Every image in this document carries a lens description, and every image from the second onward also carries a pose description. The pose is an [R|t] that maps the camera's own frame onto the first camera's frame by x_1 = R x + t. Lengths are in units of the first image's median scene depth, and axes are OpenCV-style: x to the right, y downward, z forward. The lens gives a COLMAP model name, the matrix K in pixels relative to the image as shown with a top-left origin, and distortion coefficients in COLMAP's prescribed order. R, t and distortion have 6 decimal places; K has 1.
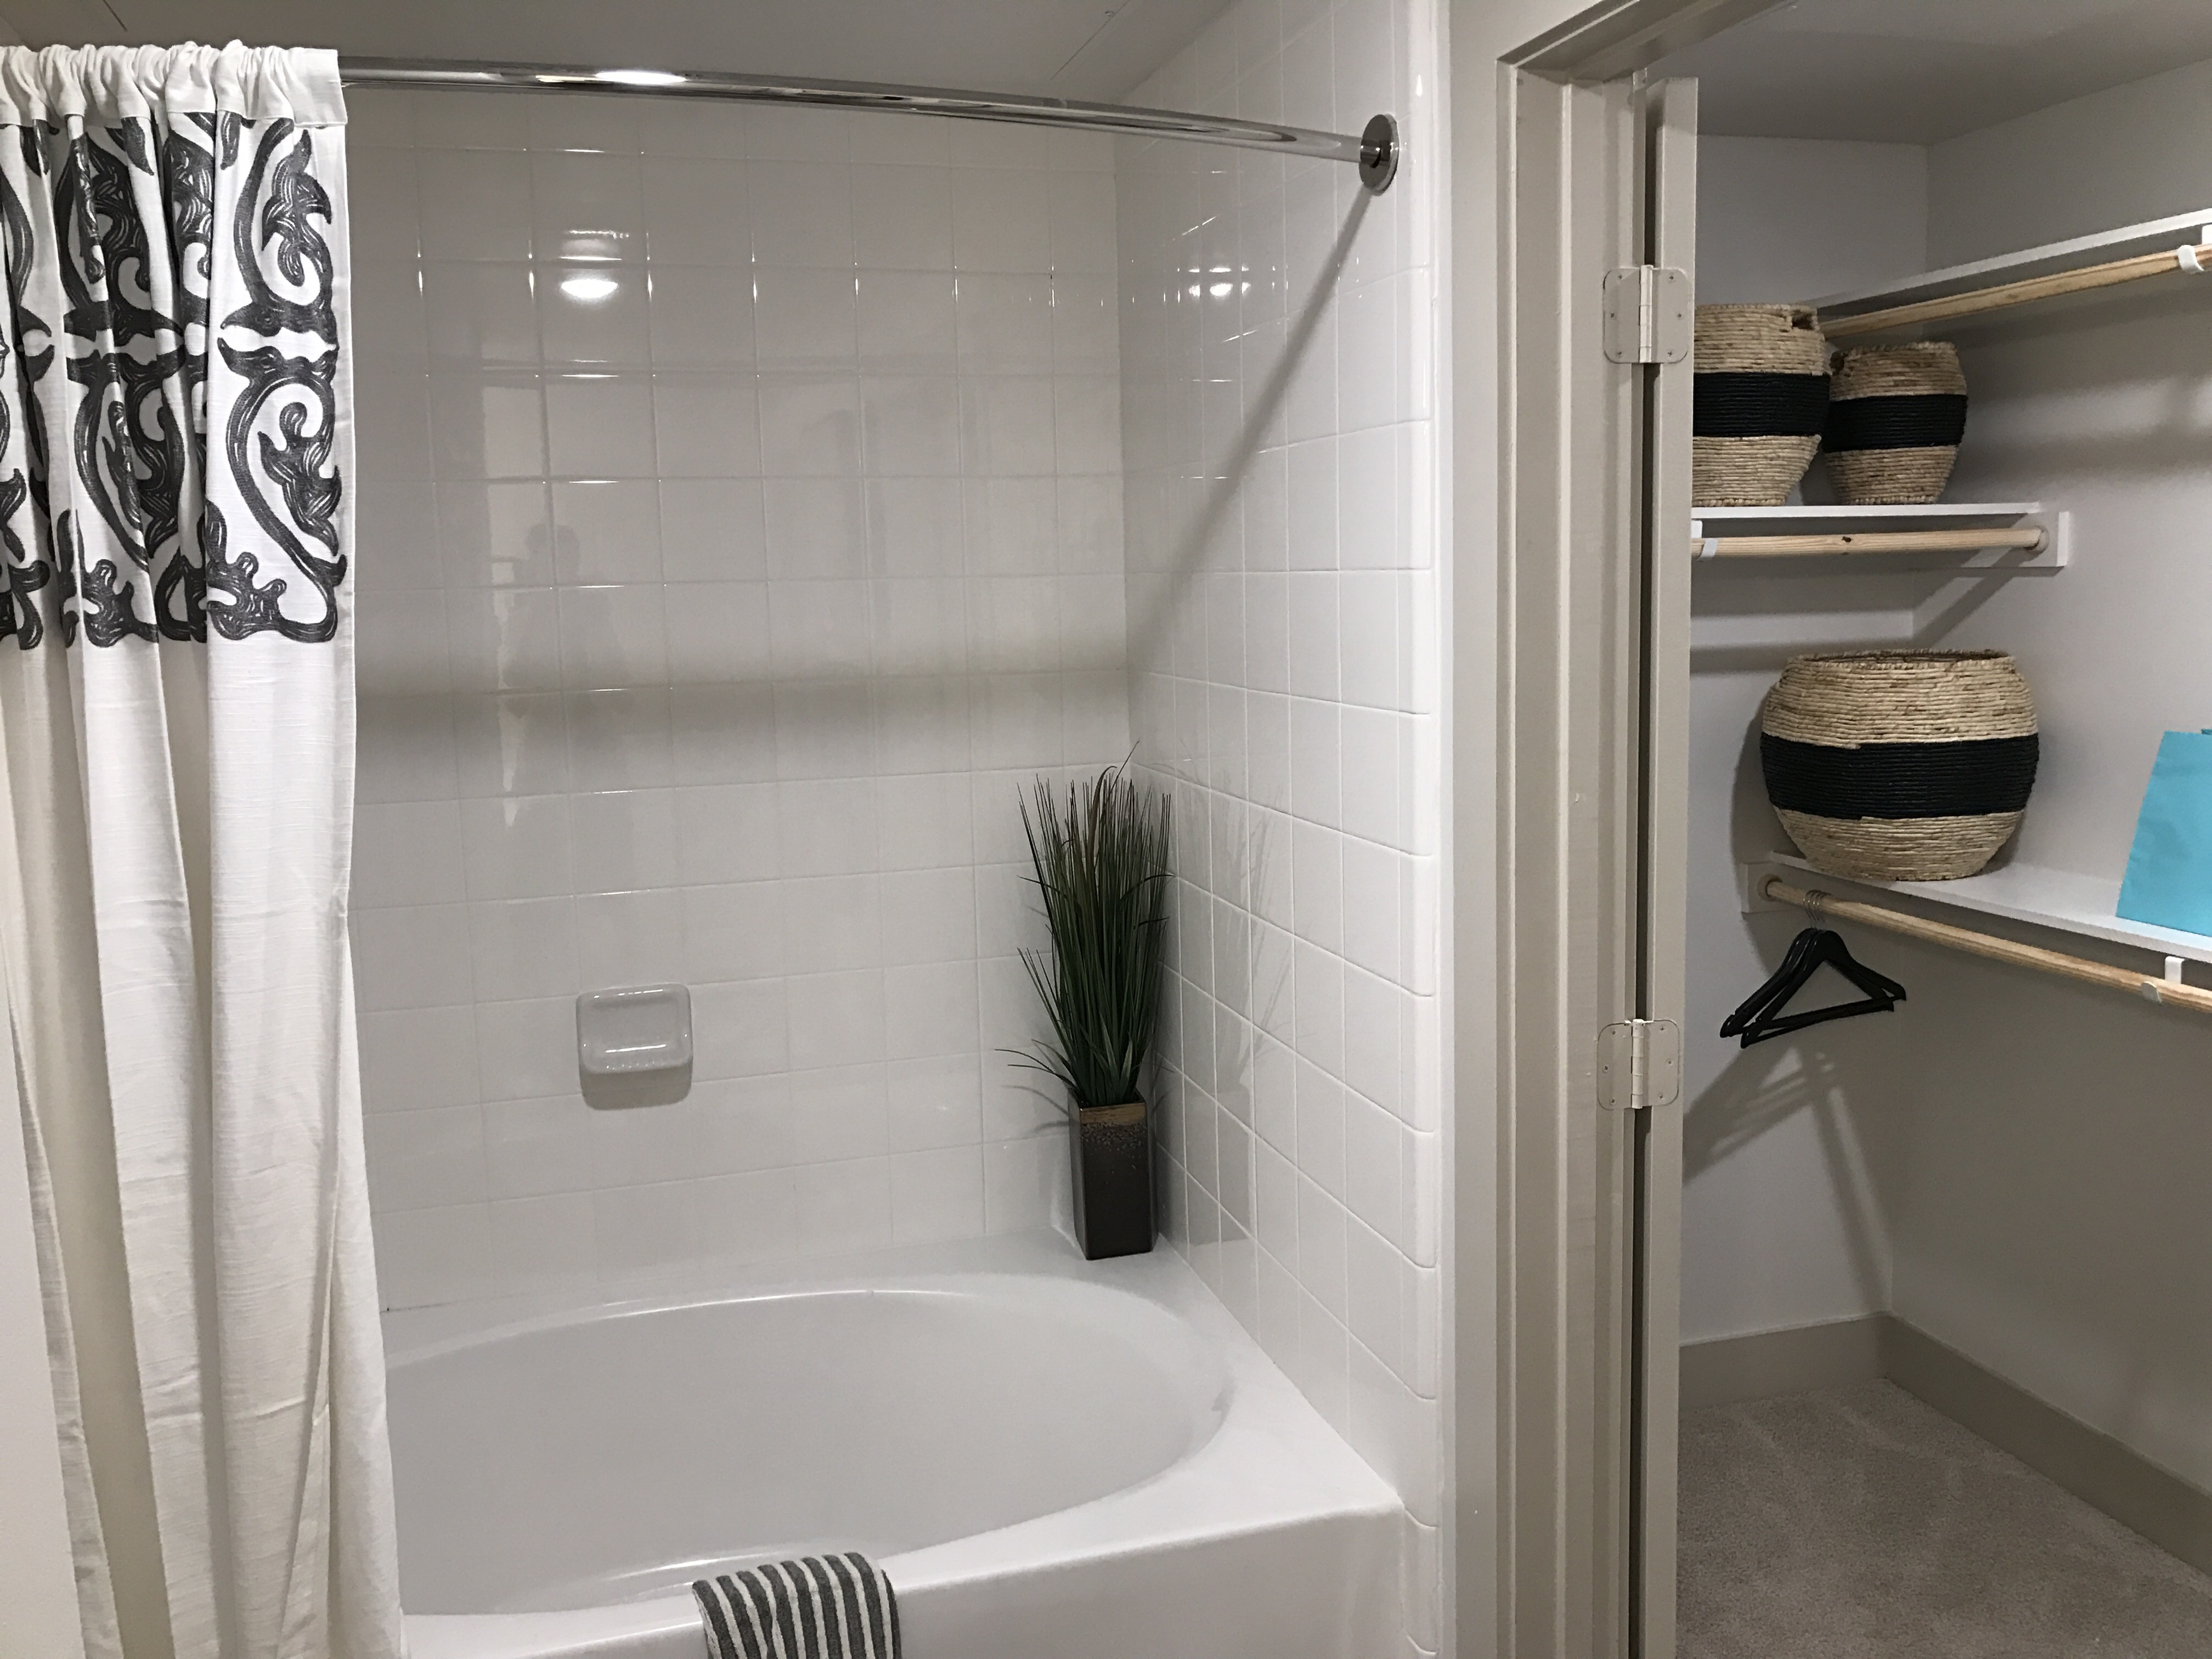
lens RADIAL K [[1826.7, 0, 1077.3], [0, 1826.7, 815.7], [0, 0, 1]] dist [0.002145, -0.001681]
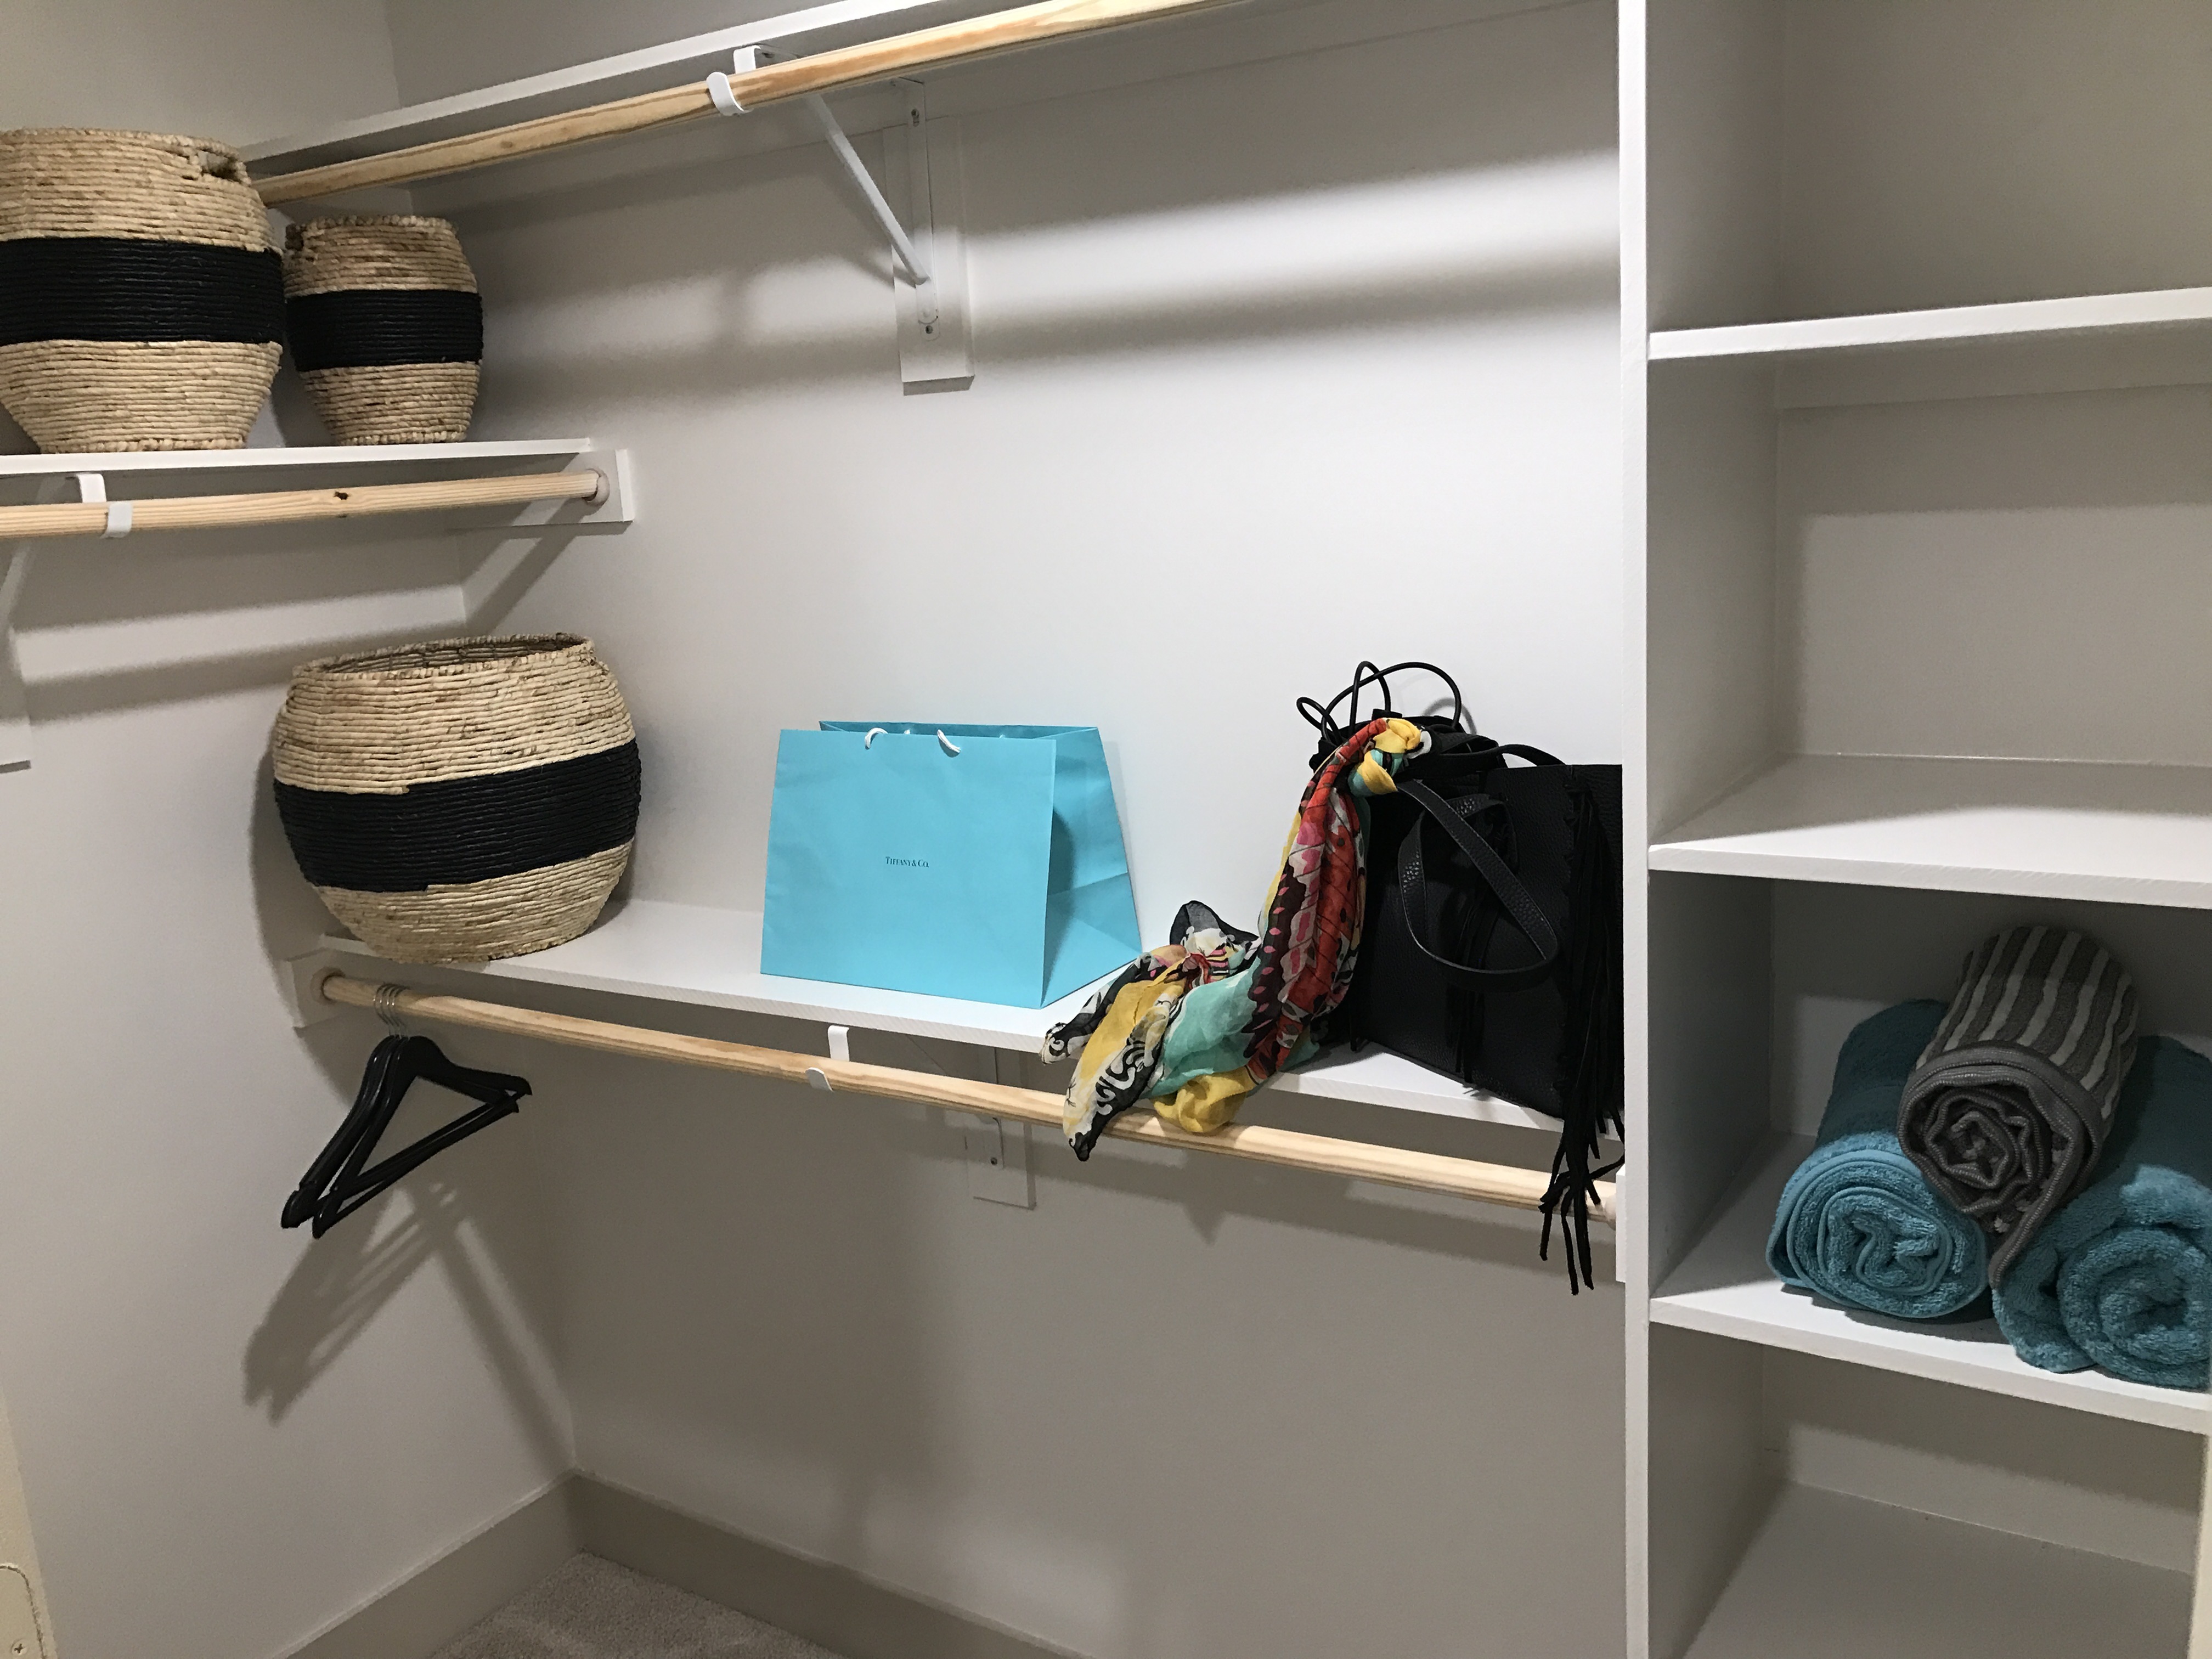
lens RADIAL K [[1826.7, 0, 1077.3], [0, 1826.7, 815.7], [0, 0, 1]] dist [0.002145, -0.001681]
pose [[0.749029, -0.148232, 0.645743, 0.166470], [0.130963, 0.988545, 0.075012, -0.047300], [-0.649465, 0.028383, 0.759862, 0.300442]]
